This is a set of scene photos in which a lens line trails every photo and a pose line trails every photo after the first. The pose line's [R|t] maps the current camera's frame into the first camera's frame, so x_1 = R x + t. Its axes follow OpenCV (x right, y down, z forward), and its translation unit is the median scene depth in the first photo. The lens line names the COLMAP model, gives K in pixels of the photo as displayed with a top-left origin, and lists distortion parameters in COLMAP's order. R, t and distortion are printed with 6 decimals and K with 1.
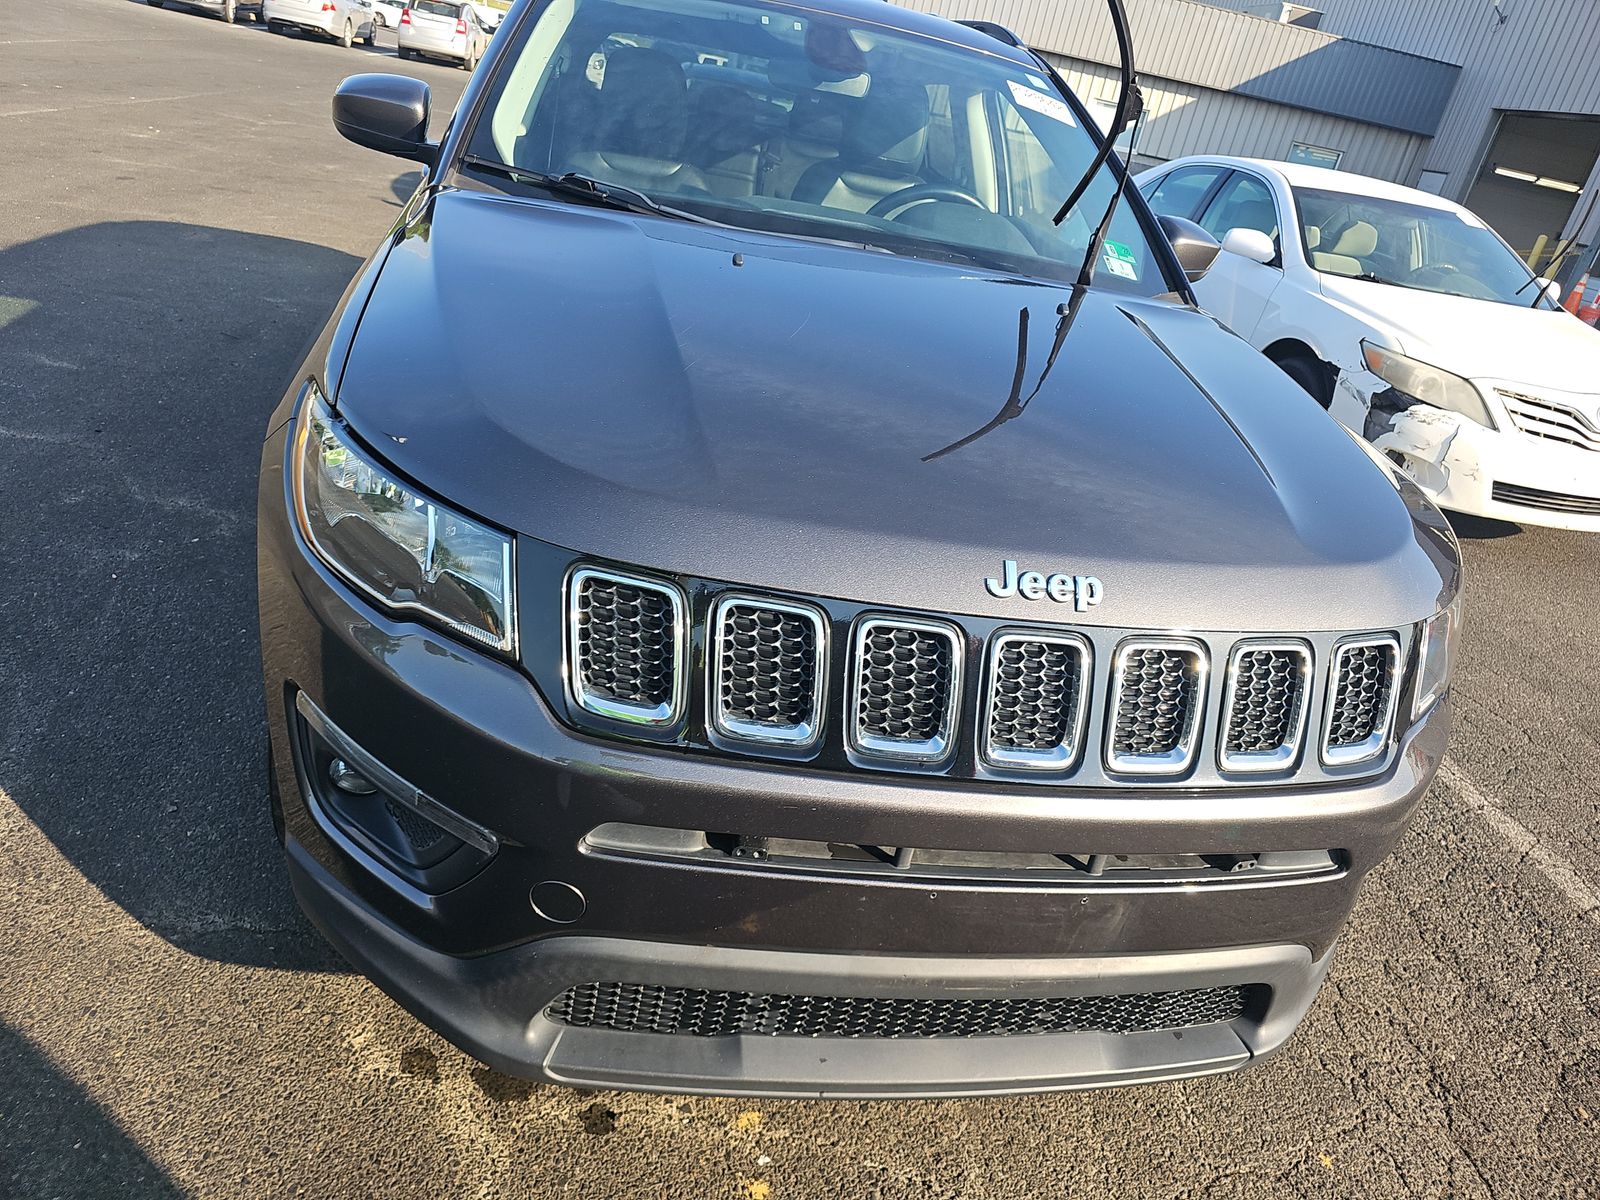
lens RADIAL K [[1058.9, 0, 807.4], [0, 1058.9, 598.7], [0, 0, 1]] dist [0.026017, -0.029588]
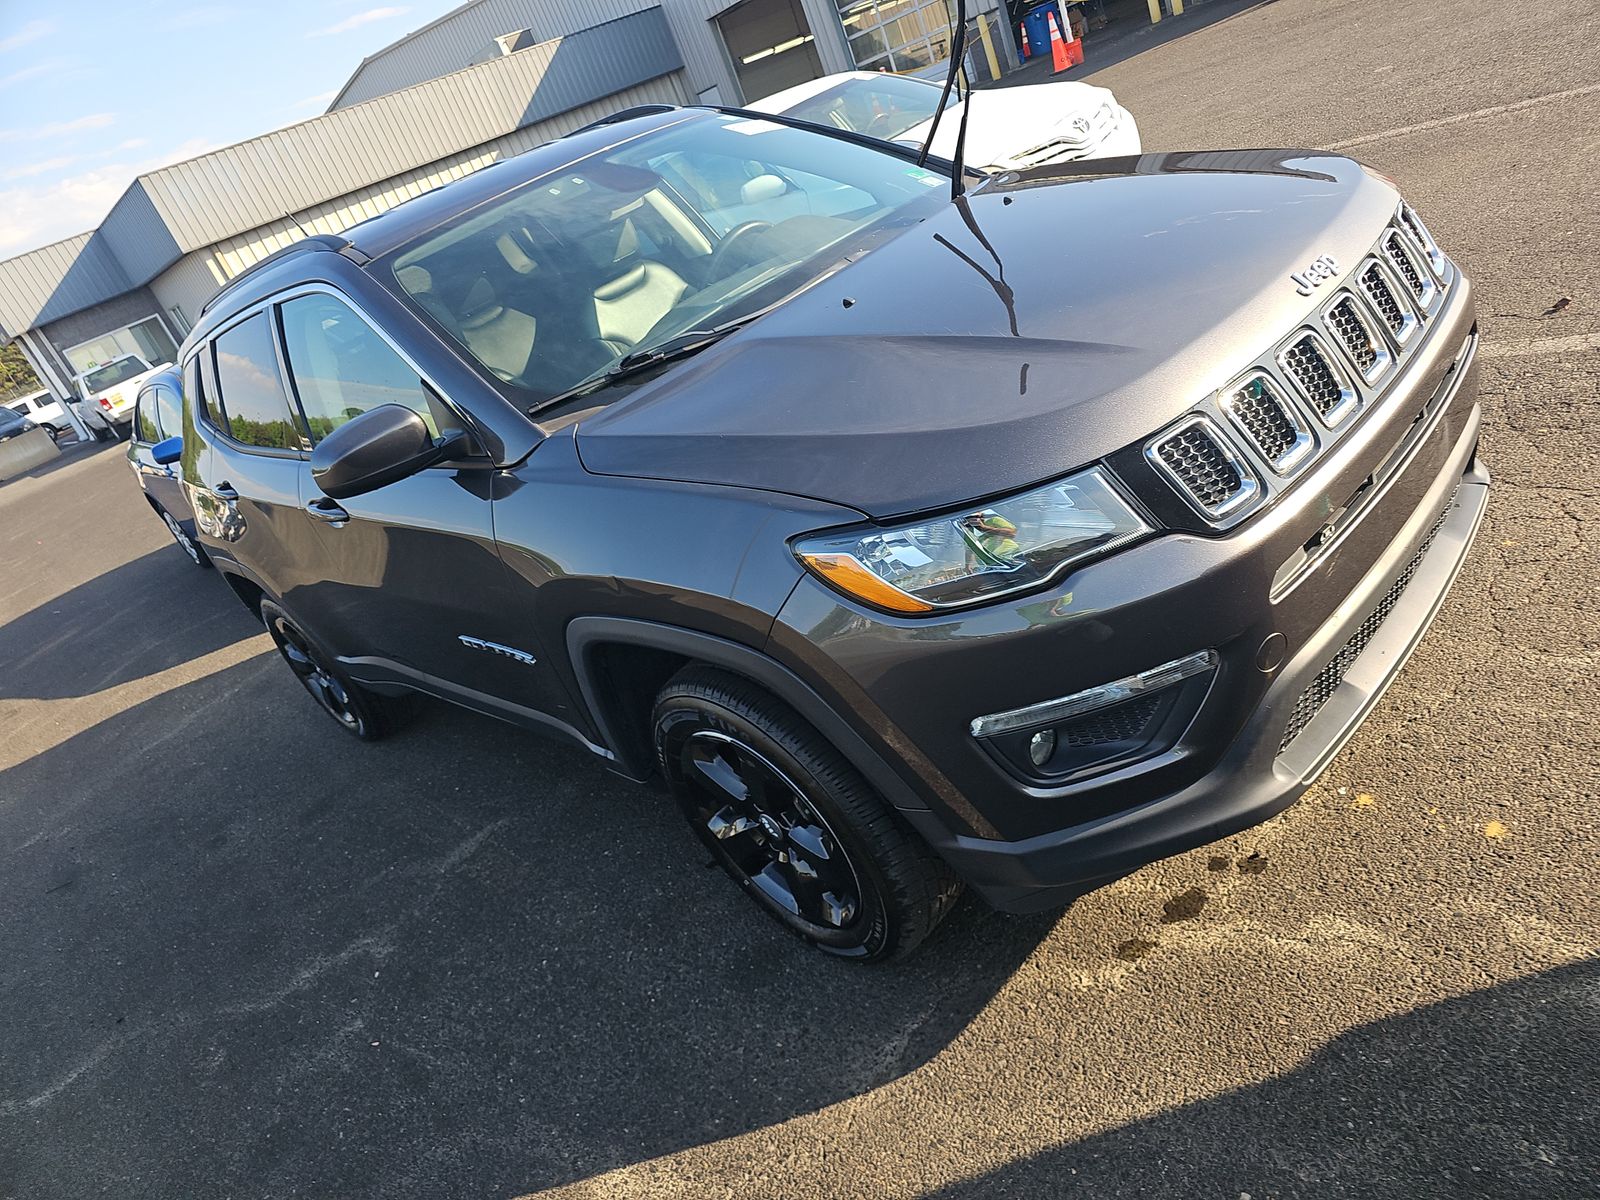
lens RADIAL K [[1066.6, 0, 800.2], [0, 1066.6, 641.1], [0, 0, 1]] dist [0.004665, 0.000057]
pose [[0.668465, -0.670726, 0.321374, -0.712252], [0.678996, 0.726692, 0.104322, -0.188178], [-0.303512, 0.148476, 0.941188, -0.075194]]
